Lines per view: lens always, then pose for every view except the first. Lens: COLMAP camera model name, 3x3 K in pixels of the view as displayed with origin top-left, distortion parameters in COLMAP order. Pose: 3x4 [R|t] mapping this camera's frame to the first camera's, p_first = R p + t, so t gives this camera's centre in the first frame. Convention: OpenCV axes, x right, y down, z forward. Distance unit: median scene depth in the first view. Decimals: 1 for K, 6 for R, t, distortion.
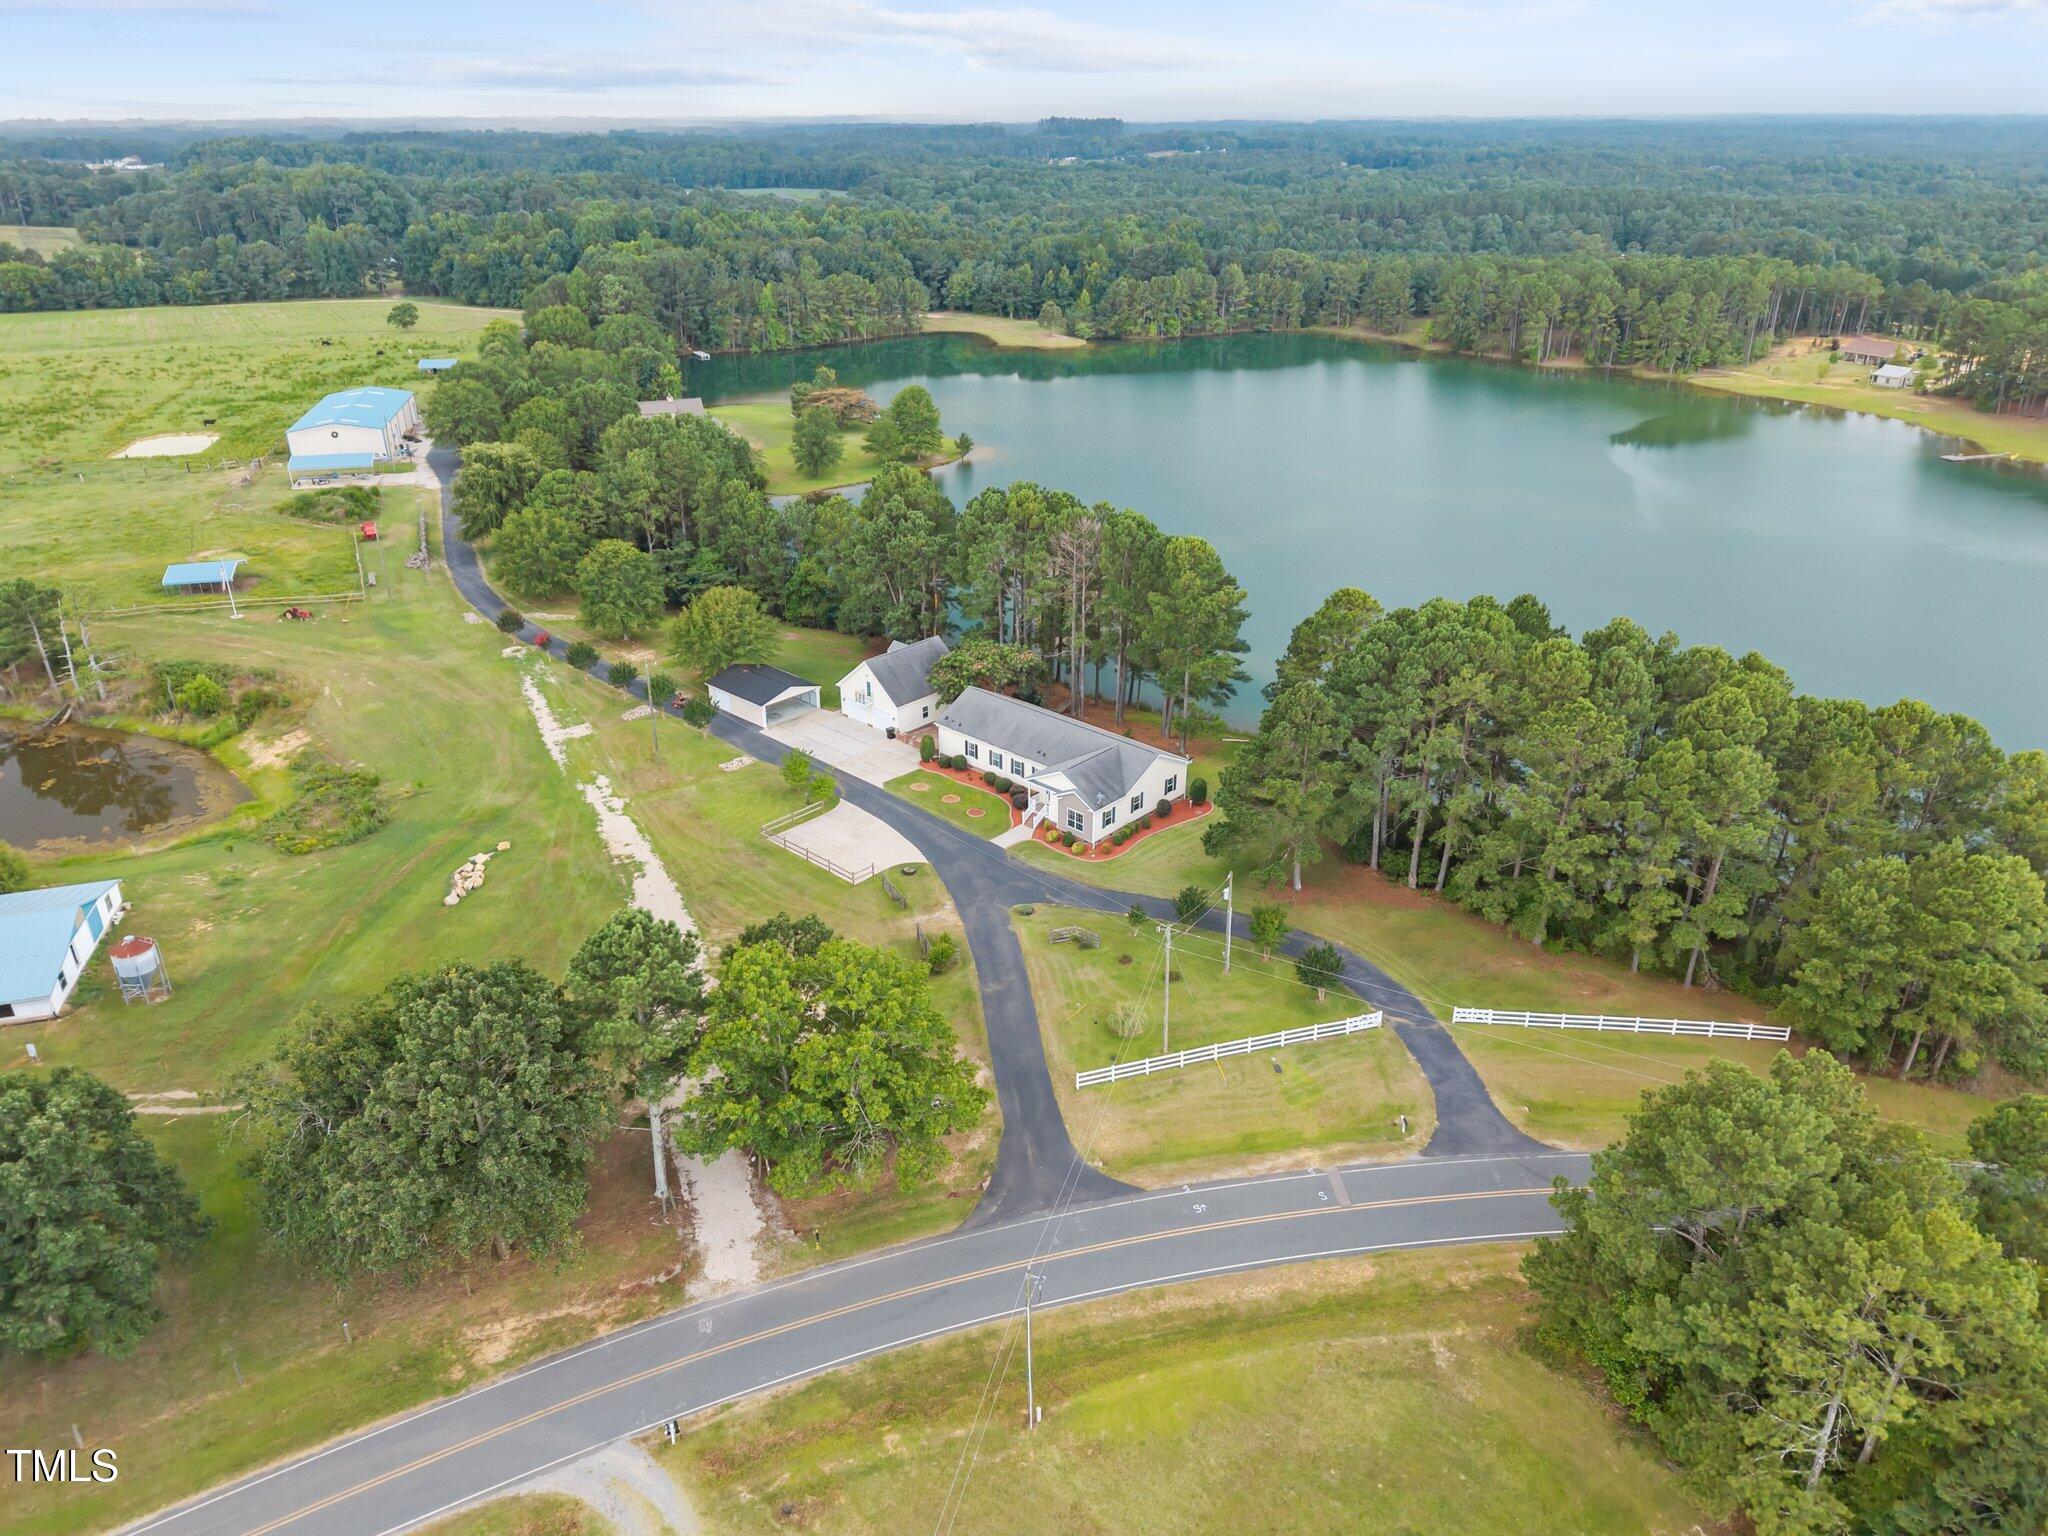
lens RADIAL K [[1384.9, 0, 1007.5], [0, 1384.9, 767.8], [0, 0, 1]] dist [0.011021, -0.001430]
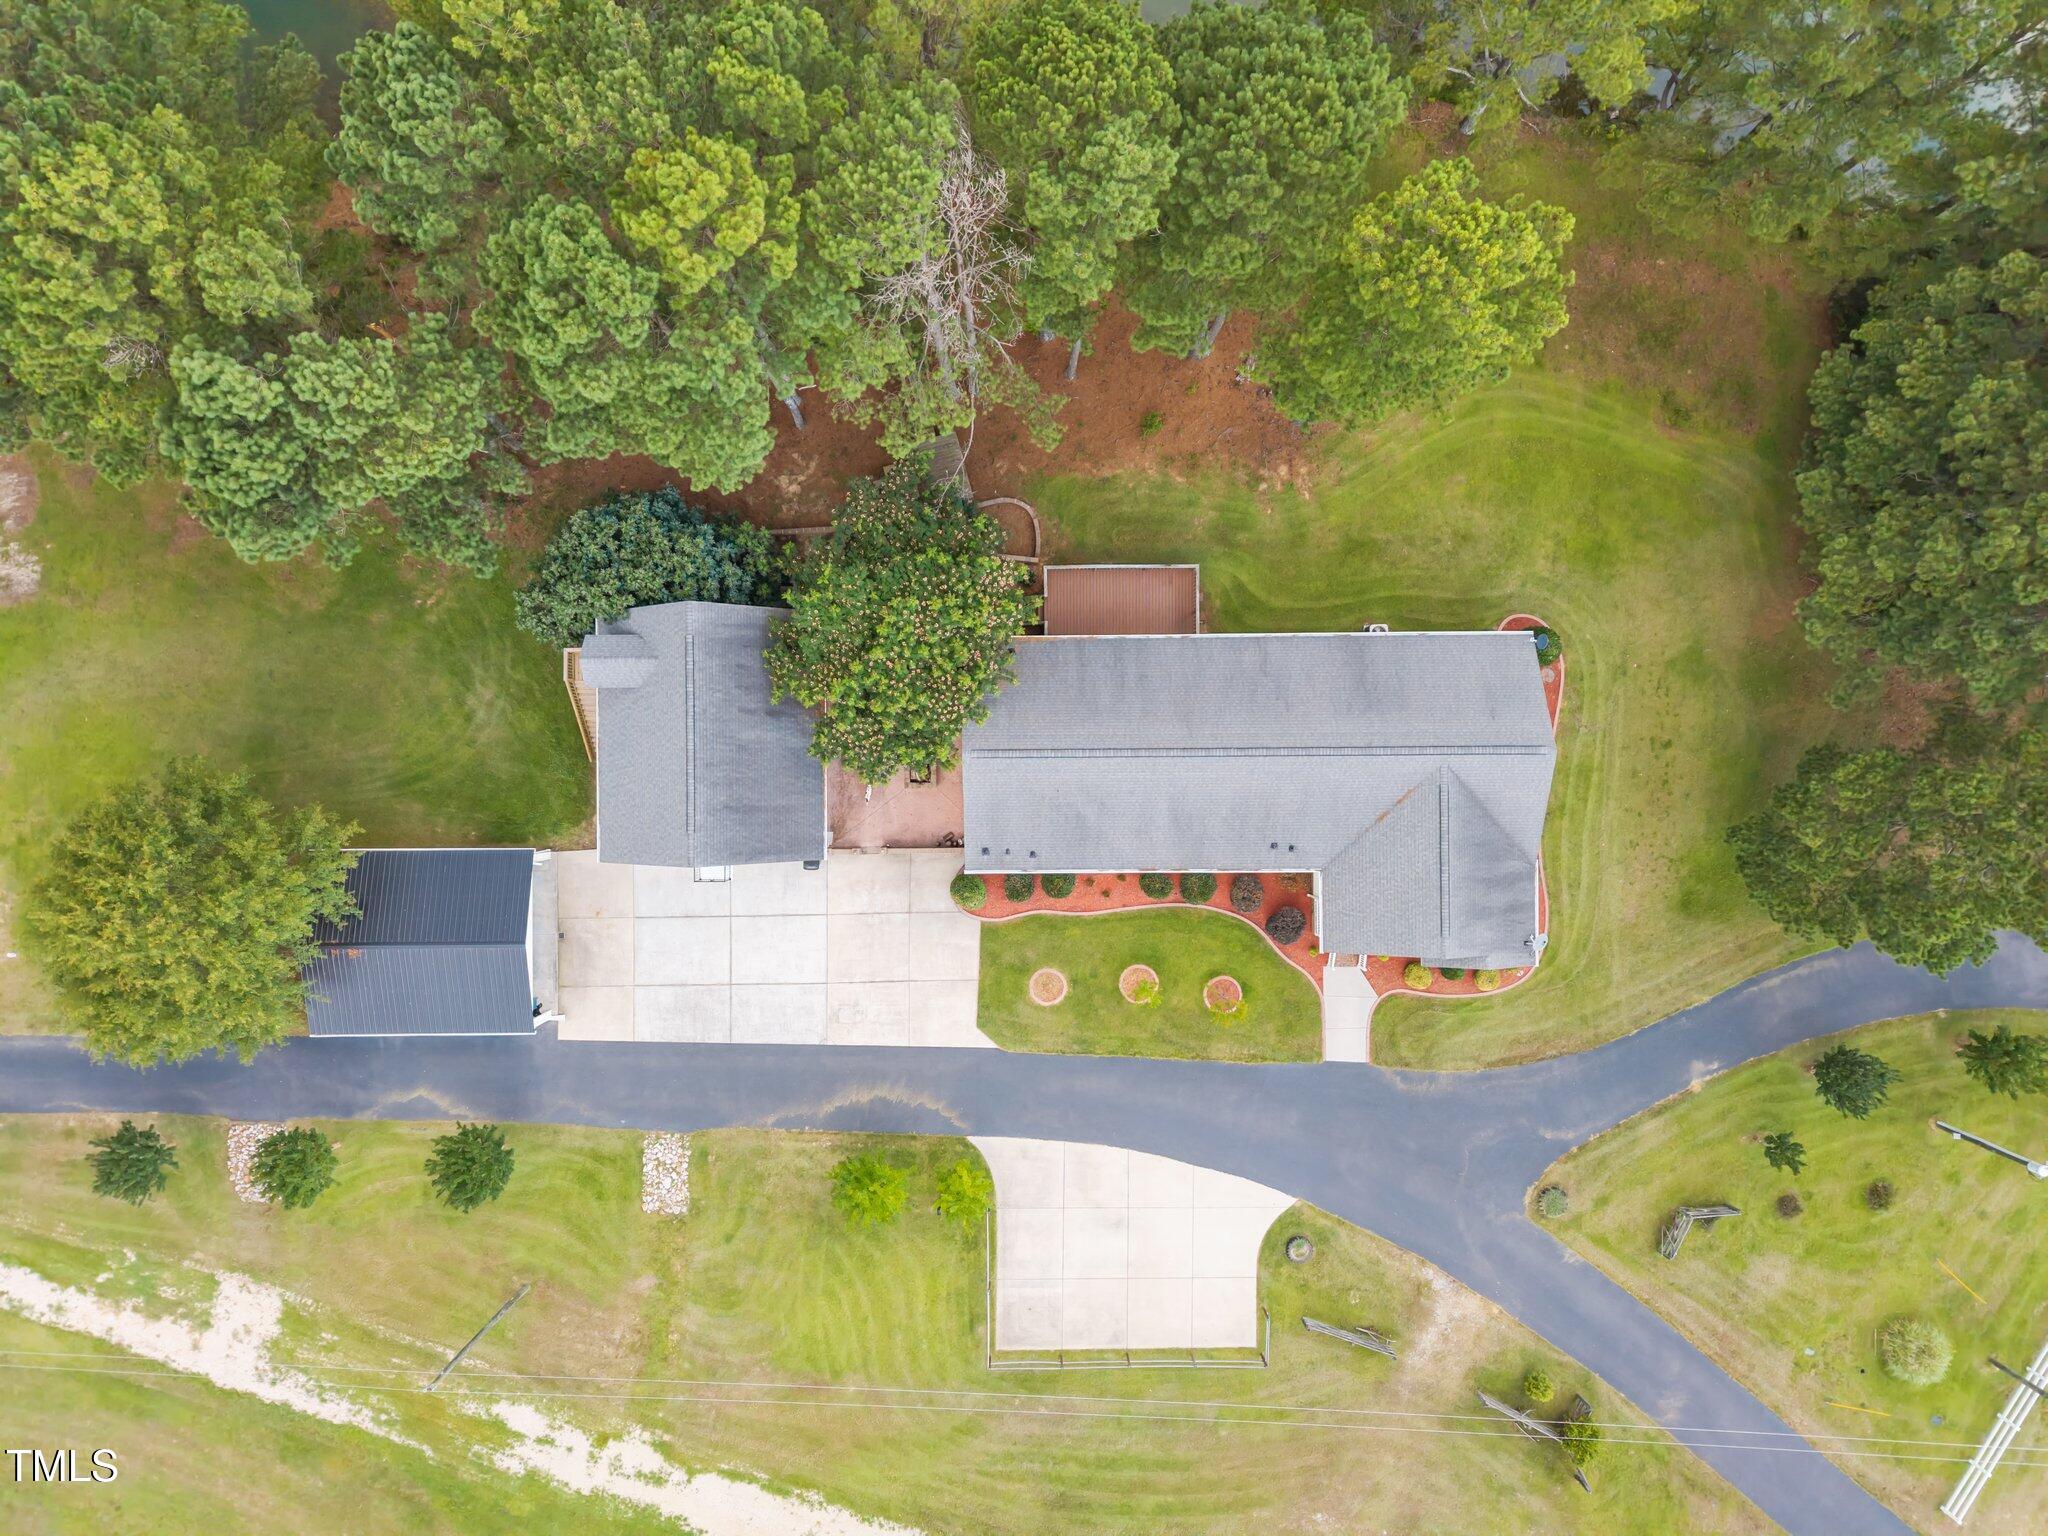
lens RADIAL K [[1384.9, 0, 1007.5], [0, 1384.9, 767.8], [0, 0, 1]] dist [0.011021, -0.001430]
pose [[0.721715, -0.692190, 0.000311, -0.020419], [0.295765, 0.308787, 0.903976, -0.435181], [-0.625820, -0.652321, 0.427582, 0.836423]]
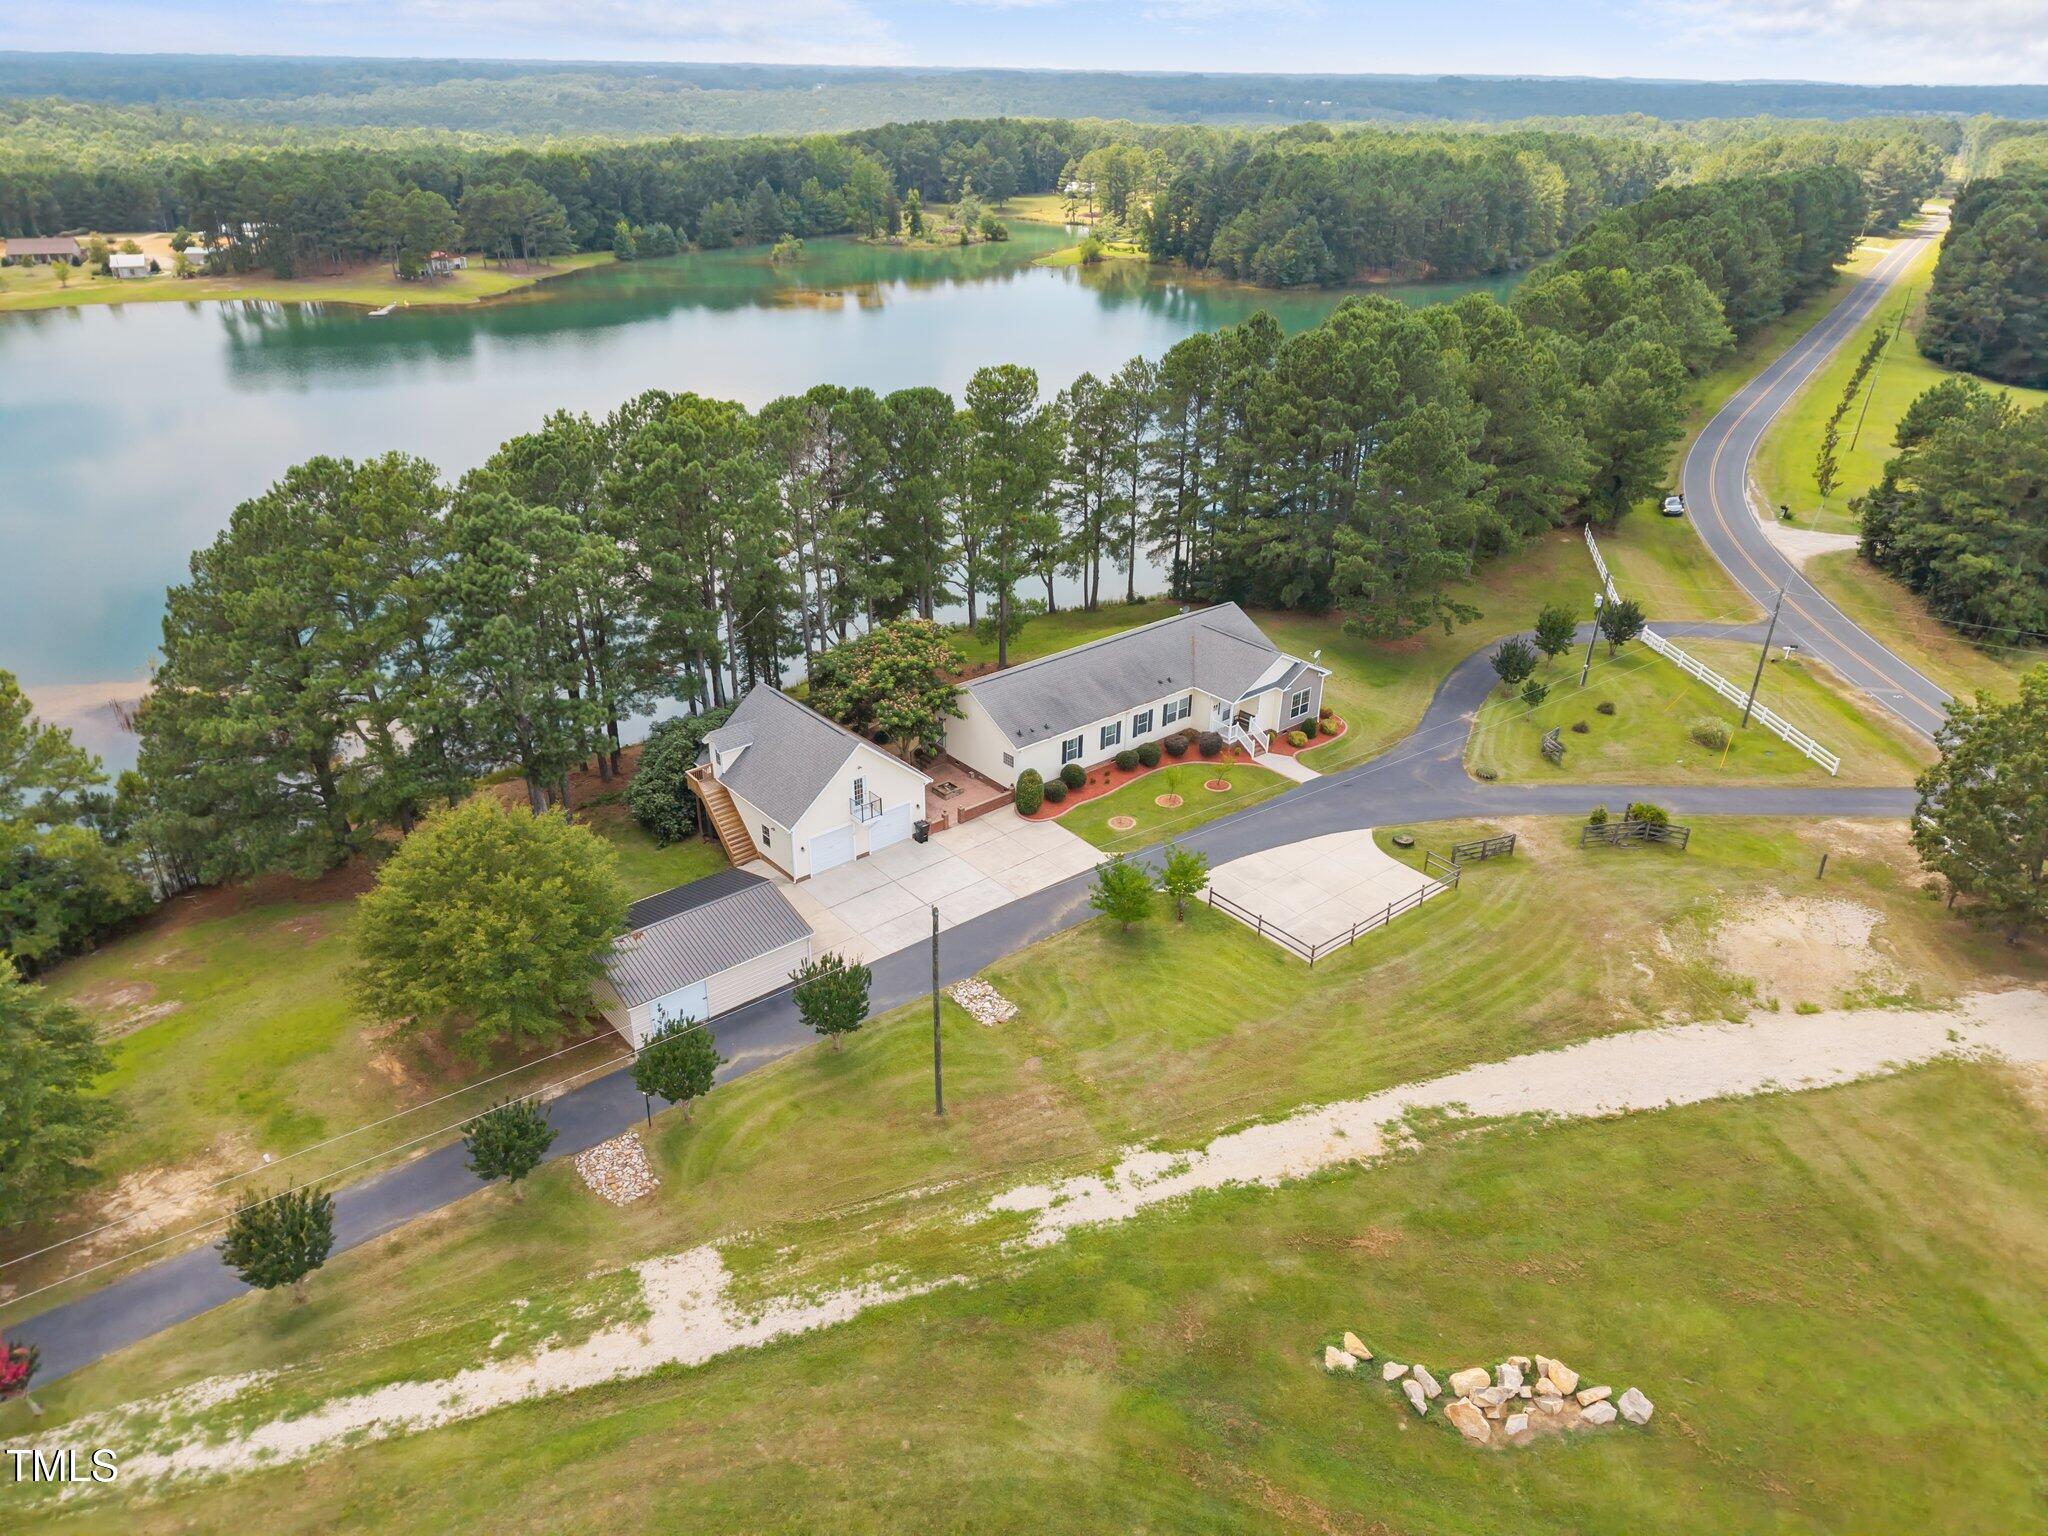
lens RADIAL K [[1384.9, 0, 1007.5], [0, 1384.9, 767.8], [0, 0, 1]] dist [0.011021, -0.001430]
pose [[0.126213, -0.446678, 0.885747, -0.602328], [0.417019, 0.834051, 0.361185, -0.250426], [-0.900092, 0.323787, 0.291542, 0.837929]]
